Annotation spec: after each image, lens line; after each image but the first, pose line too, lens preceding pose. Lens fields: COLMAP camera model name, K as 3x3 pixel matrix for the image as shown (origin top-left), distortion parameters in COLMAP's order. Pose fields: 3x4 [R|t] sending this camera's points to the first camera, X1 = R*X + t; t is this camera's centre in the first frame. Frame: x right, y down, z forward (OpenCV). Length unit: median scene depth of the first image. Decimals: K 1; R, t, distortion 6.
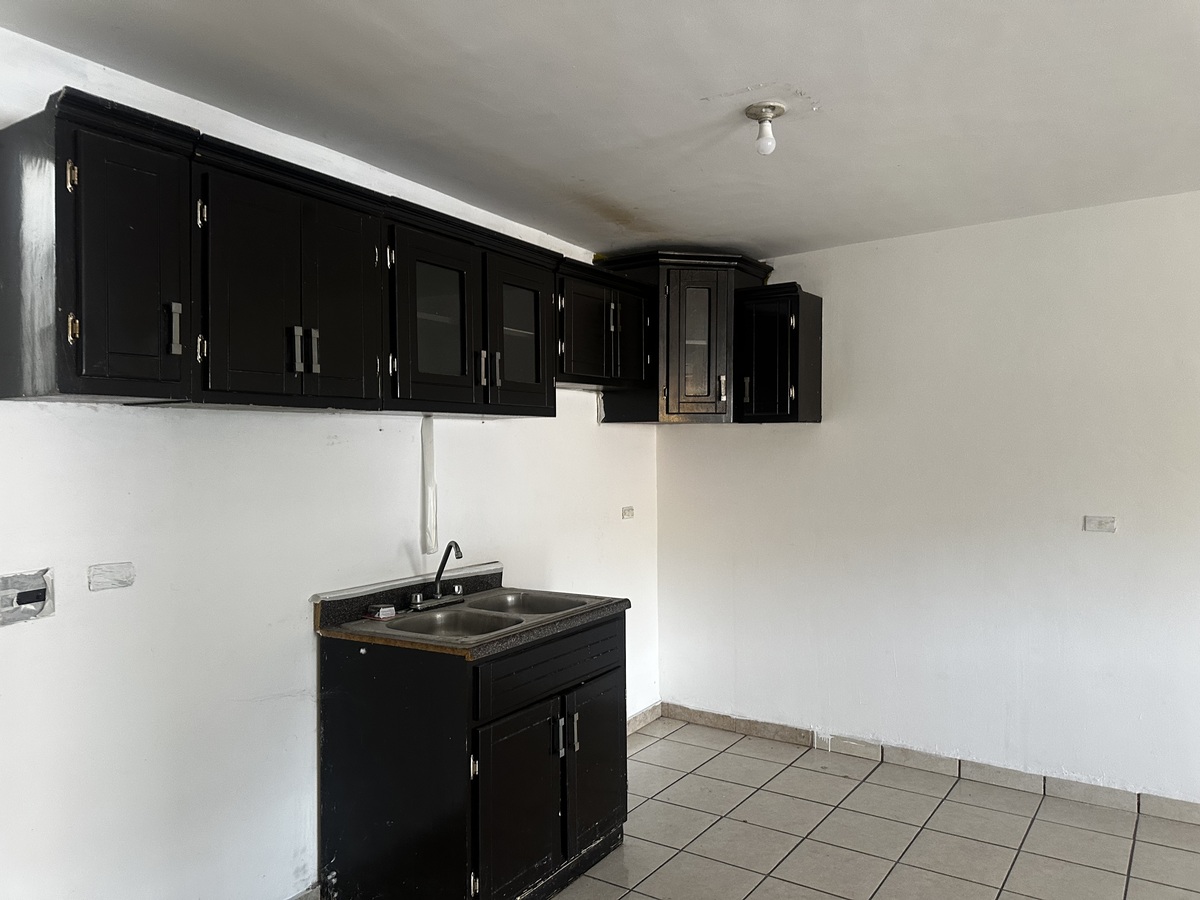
lens RADIAL K [[846.2, 0, 600.0], [0, 846.2, 450.0], [0, 0, 1]] dist [0.108702, -0.188491]
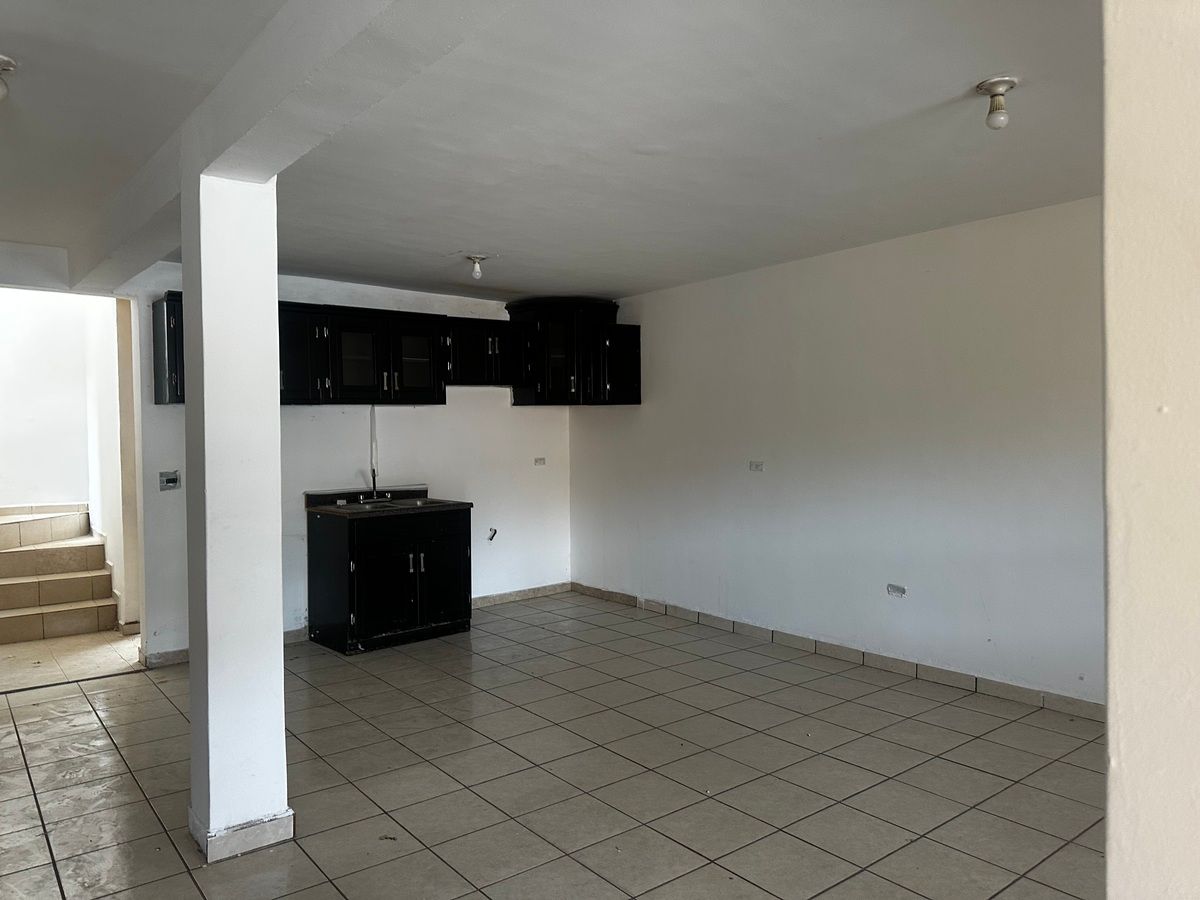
lens RADIAL K [[832.9, 0, 593.3], [0, 832.9, 447.4], [0, 0, 1]] dist [0.033477, -0.048825]
pose [[0.955855, 0.003098, -0.293822, 0.727061], [0.006056, 0.999524, 0.030240, 0.000715], [0.293776, -0.030685, 0.955382, -0.584563]]
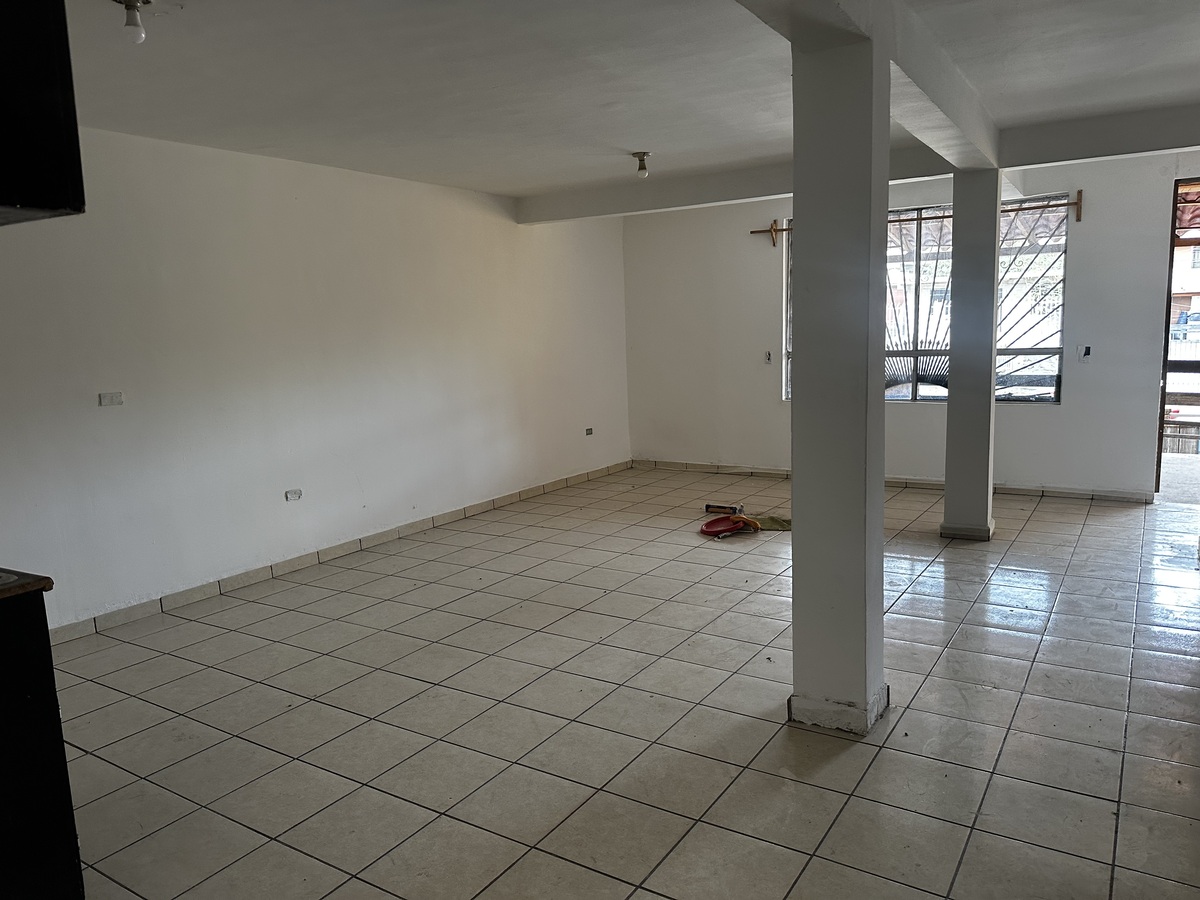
lens RADIAL K [[861.7, 0, 600.0], [0, 861.7, 450.0], [0, 0, 1]] dist [0.003046, -0.000134]
pose [[-0.034138, -0.135116, 0.990242, -0.652271], [0.031131, 0.990194, 0.136183, 0.011735], [-0.998932, 0.035476, -0.029597, 0.329605]]
